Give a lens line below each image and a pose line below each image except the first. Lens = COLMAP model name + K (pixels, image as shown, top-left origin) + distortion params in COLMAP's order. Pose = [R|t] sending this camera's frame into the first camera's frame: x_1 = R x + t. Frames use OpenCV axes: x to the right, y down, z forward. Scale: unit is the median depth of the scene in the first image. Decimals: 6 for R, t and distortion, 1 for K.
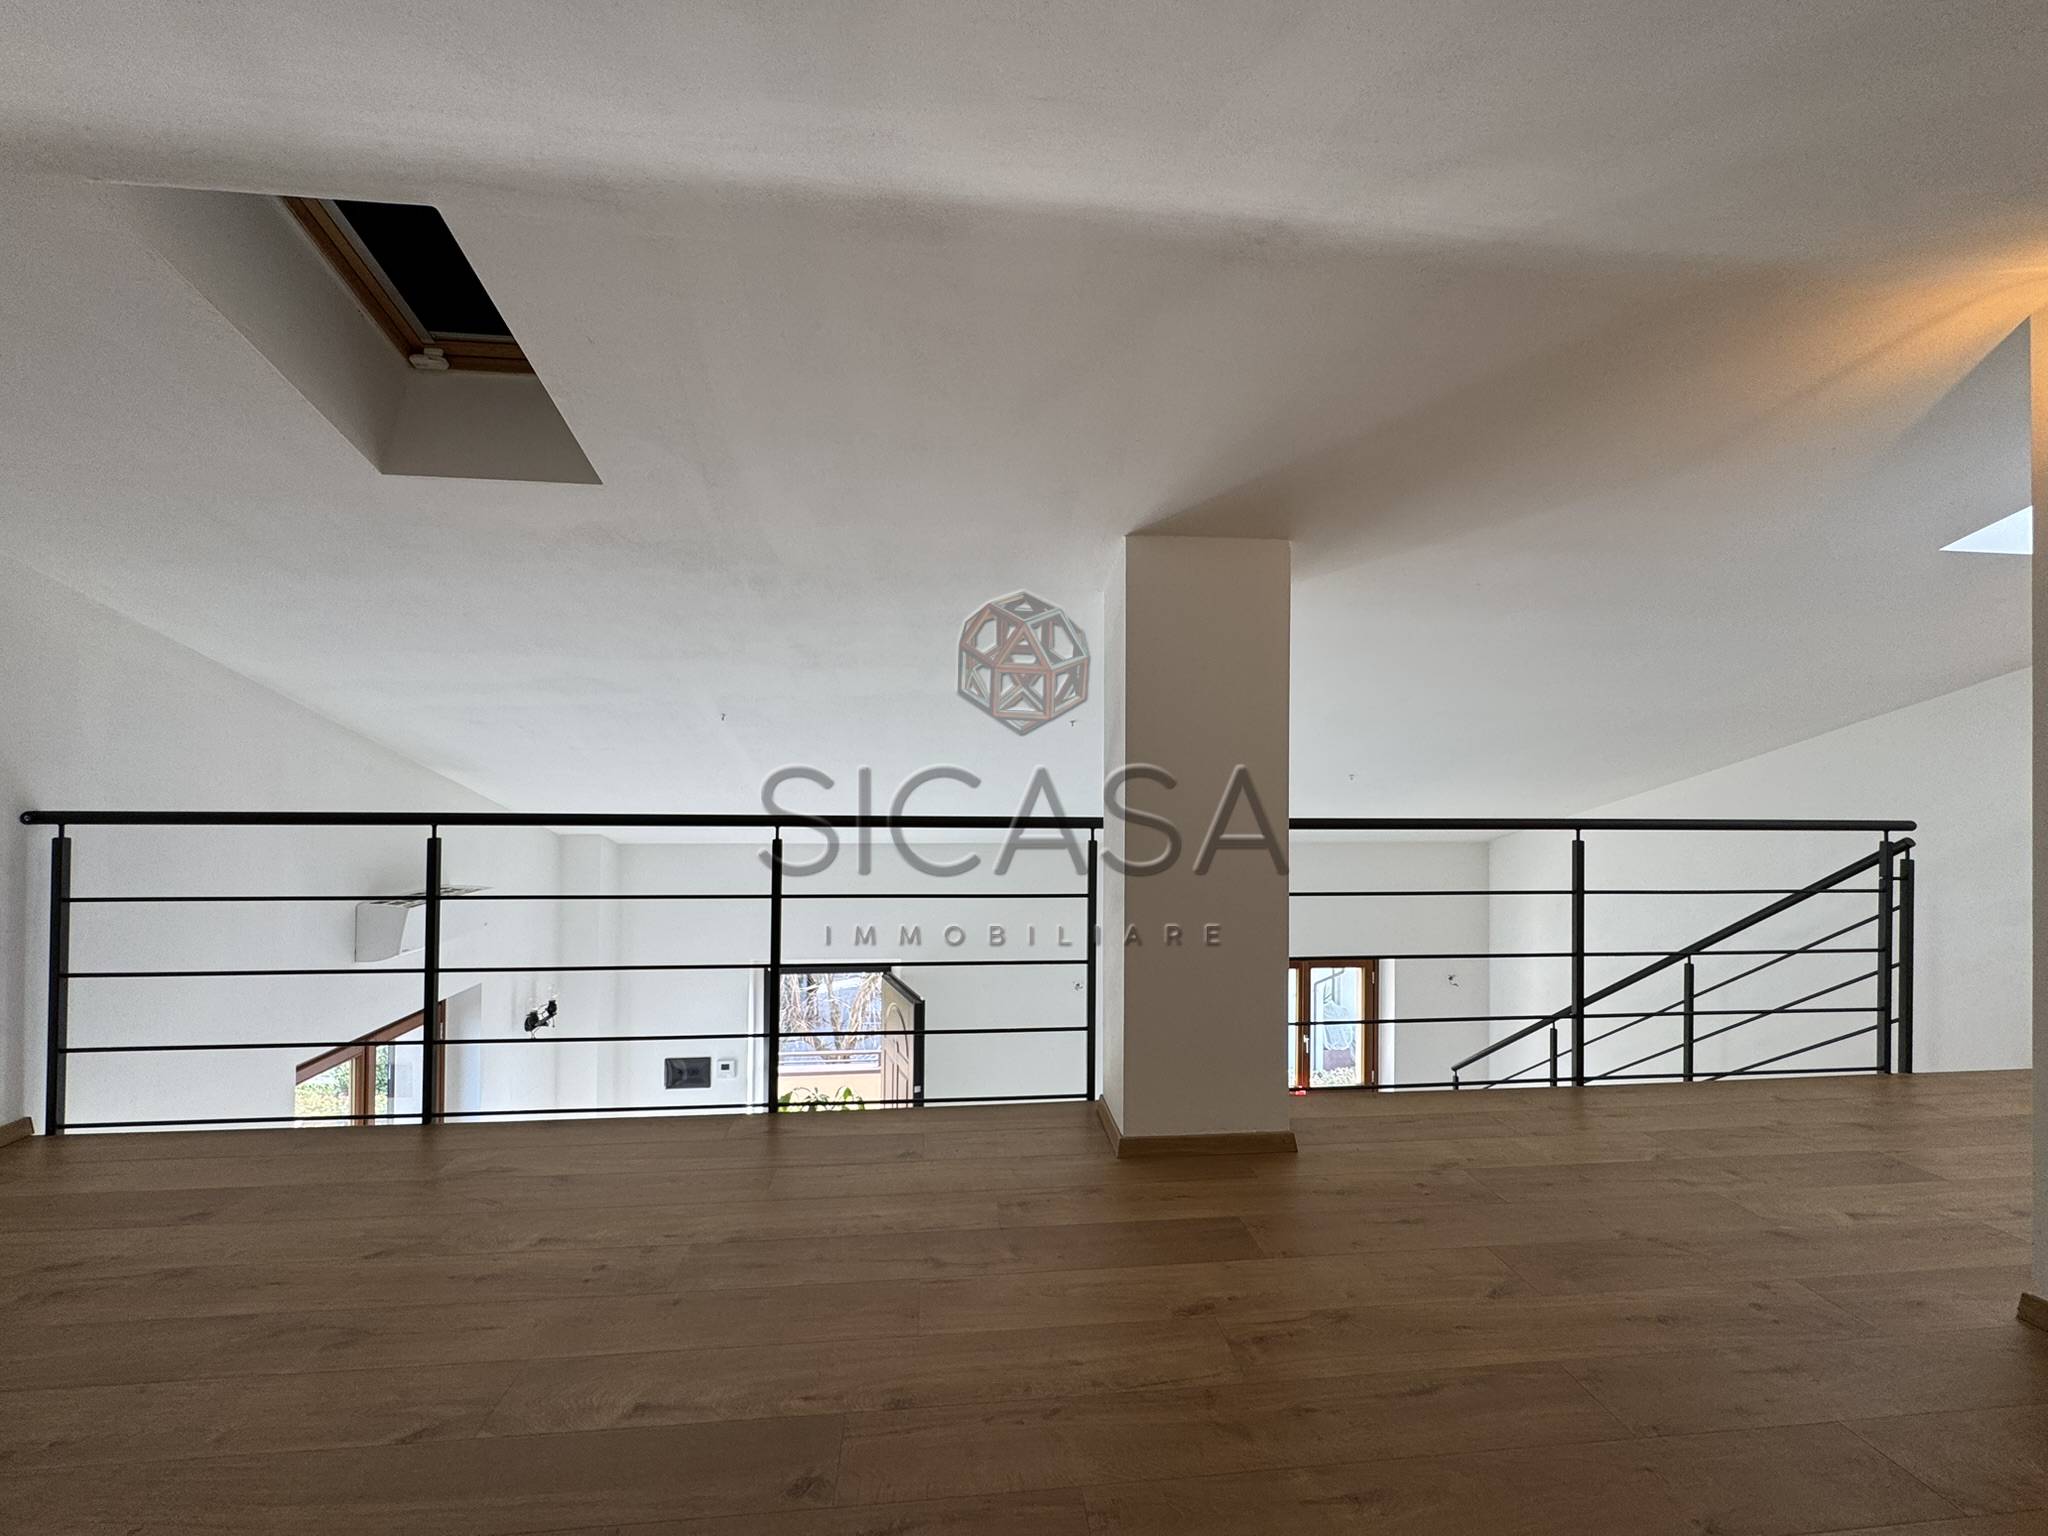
lens RADIAL K [[812.0, 0, 1024.0], [0, 812.0, 768.0], [0, 0, 1]] dist [0.000445, 0.000408]
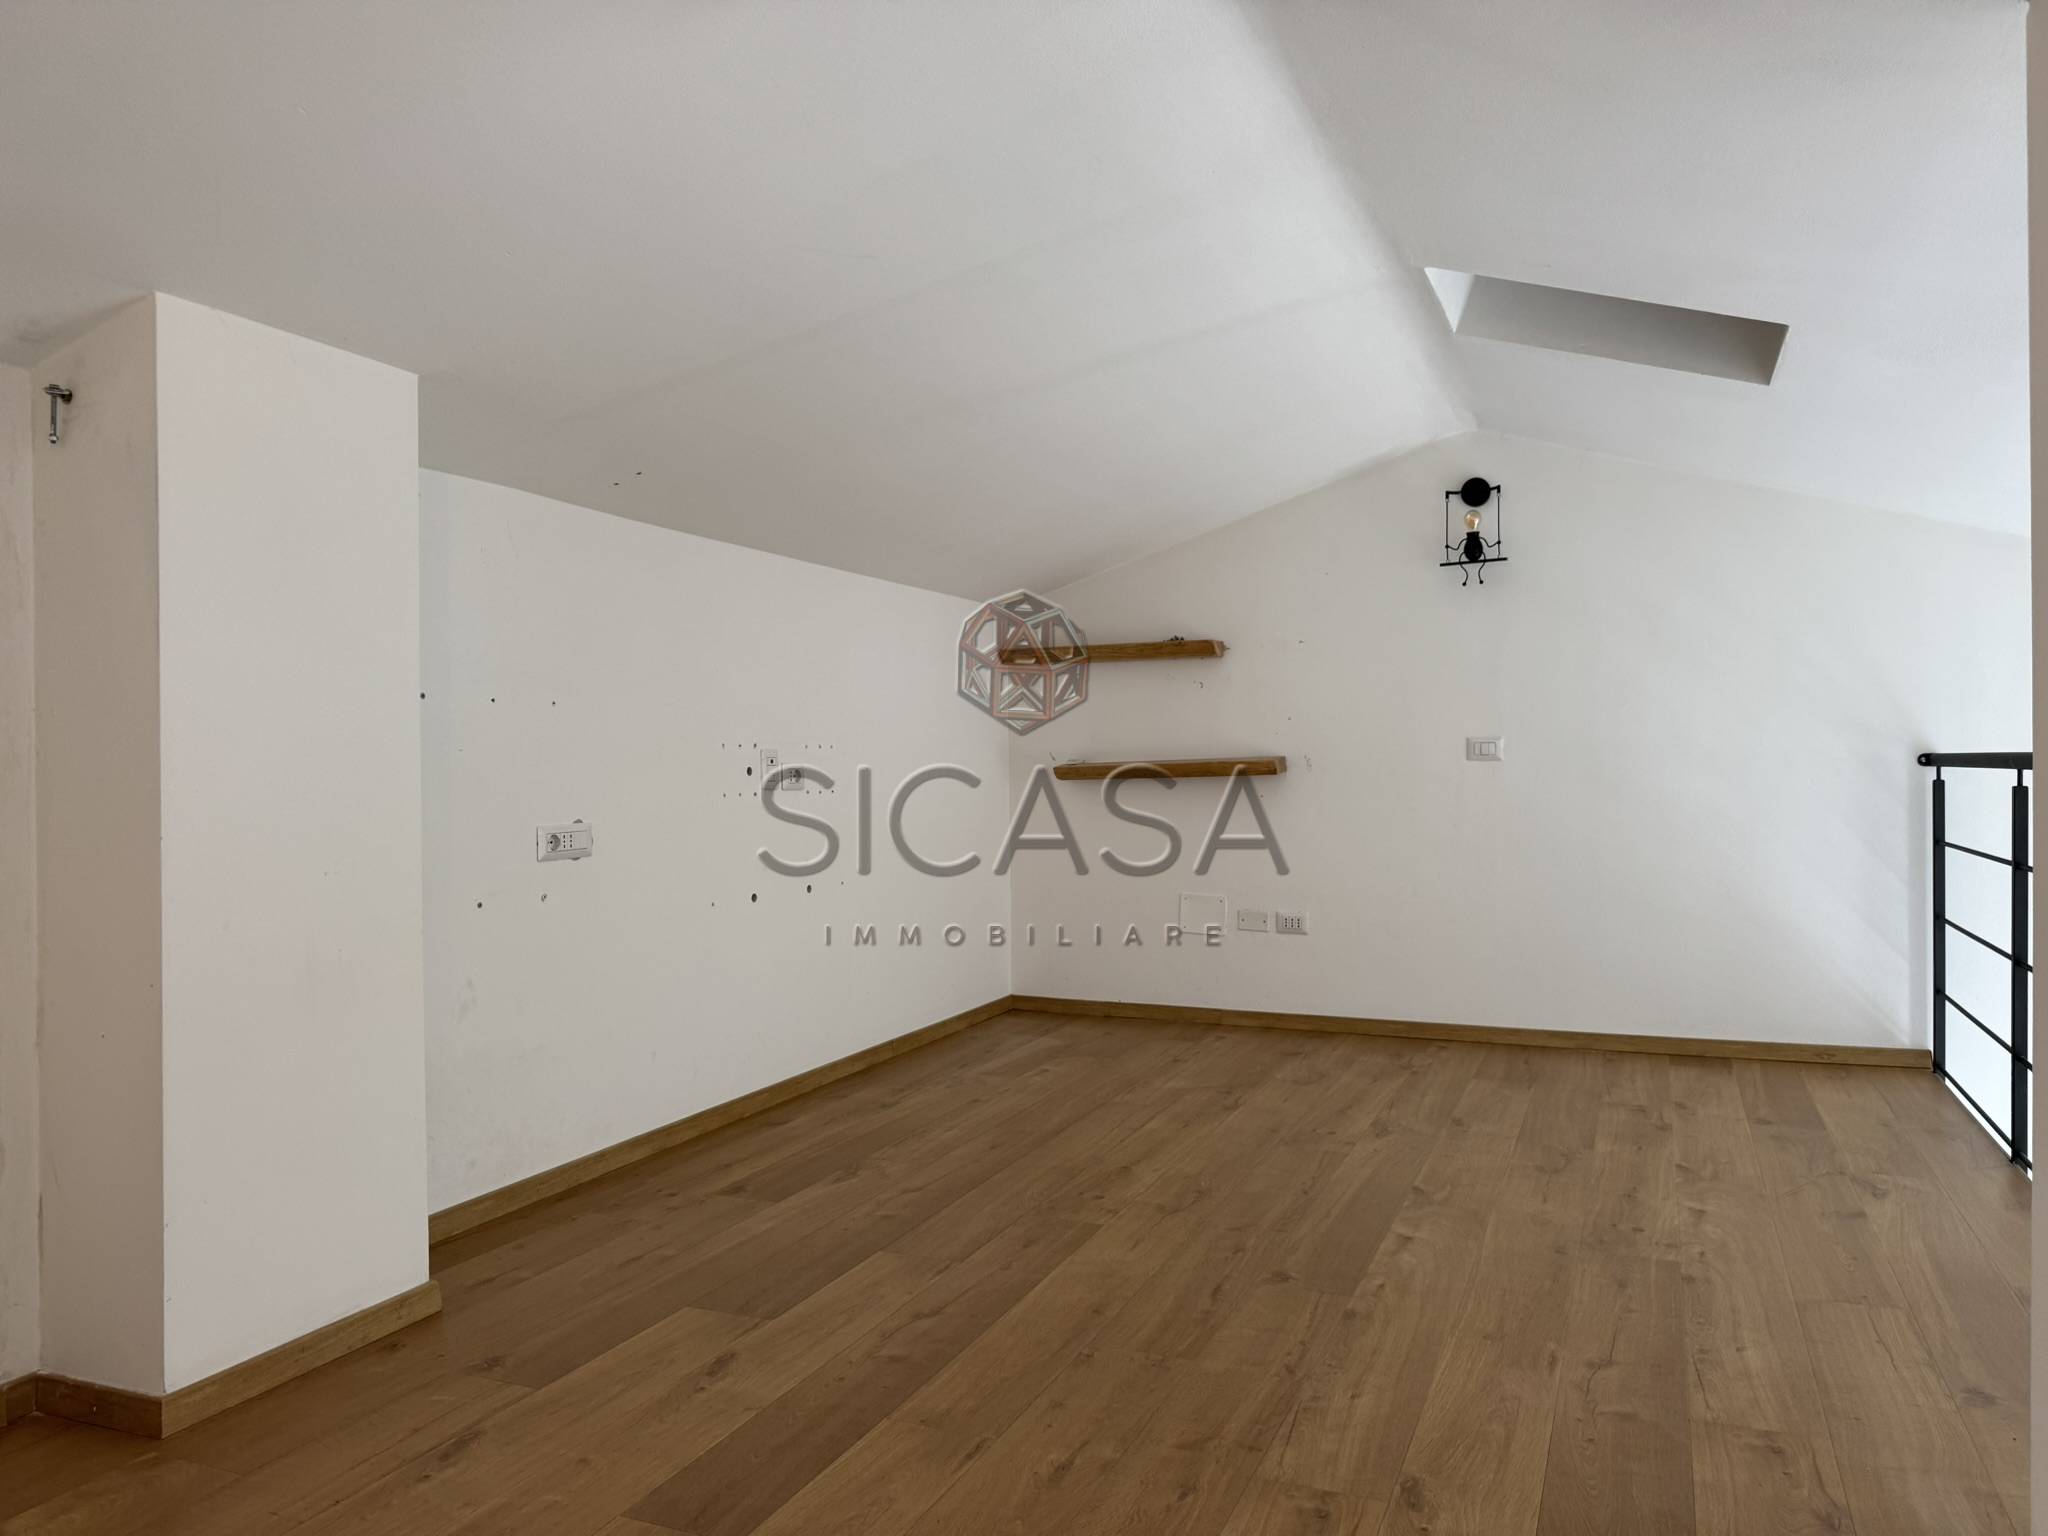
lens RADIAL K [[1440.5, 0, 1034.0], [0, 1440.5, 771.7], [0, 0, 1]] dist [0.018402, -0.026007]
pose [[-0.475310, 0.003017, -0.879813, 1.174210], [0.005495, 0.999985, 0.000461, 0.088934], [0.879801, -0.004616, -0.475319, 1.118727]]
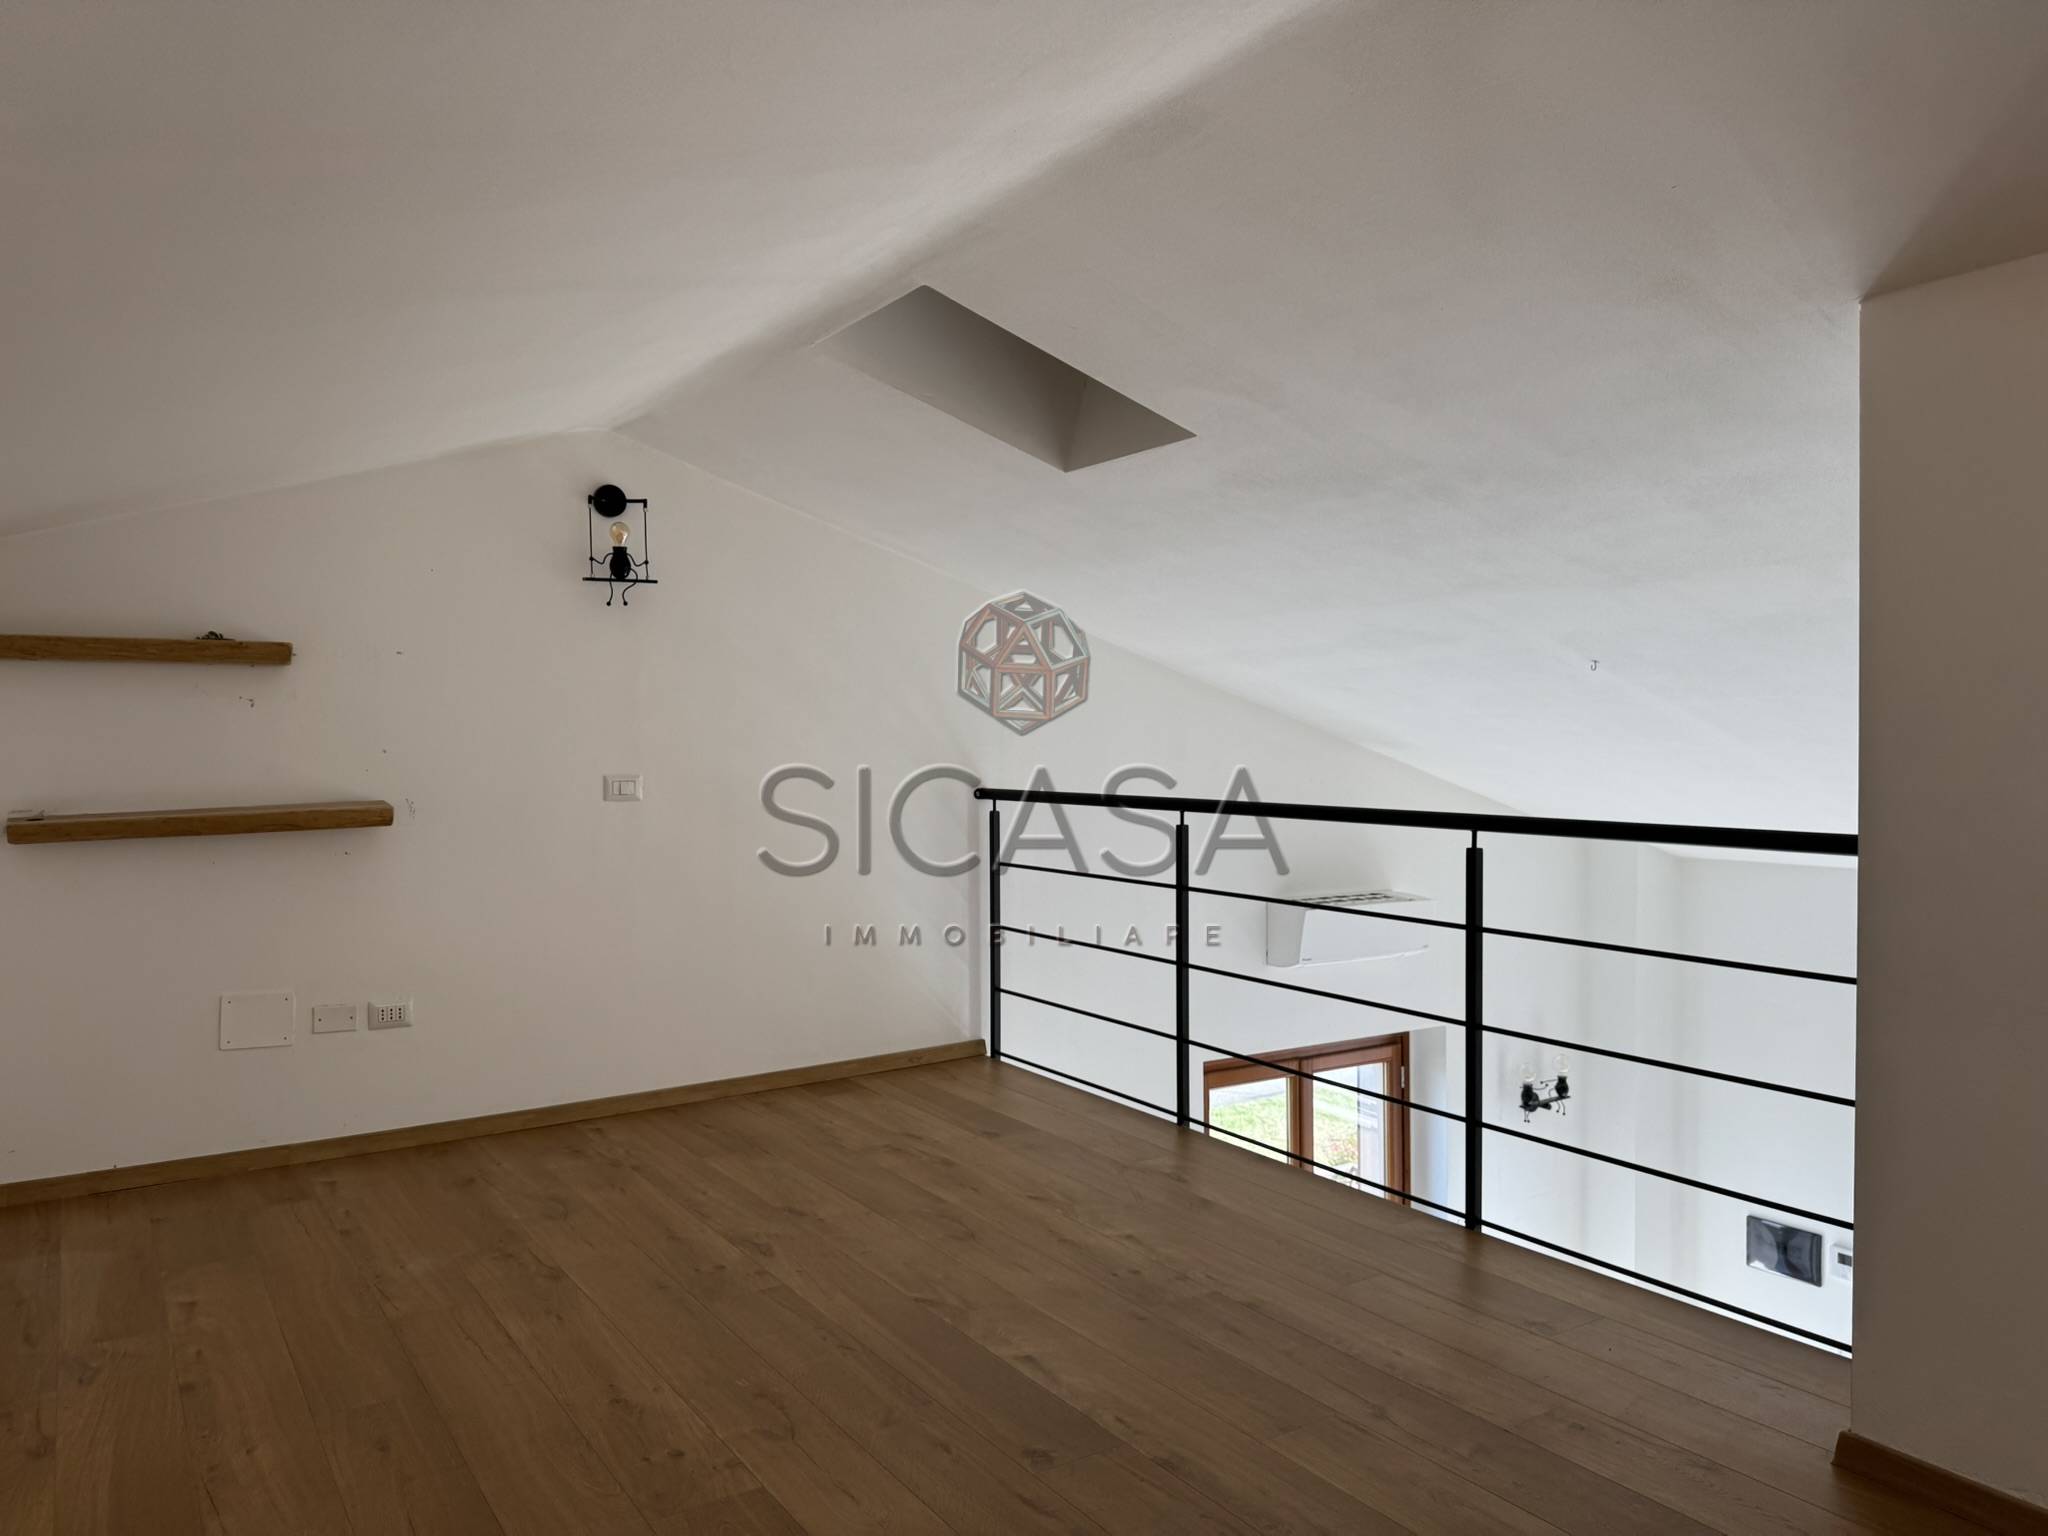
lens RADIAL K [[1409.0, 0, 1035.0], [0, 1409.0, 758.2], [0, 0, 1]] dist [0.224176, -0.410568]
pose [[0.466425, -0.003305, -0.884555, 0.877191], [0.007641, 0.999971, 0.000293, 0.009838], [0.884528, -0.006895, 0.466436, 0.105514]]
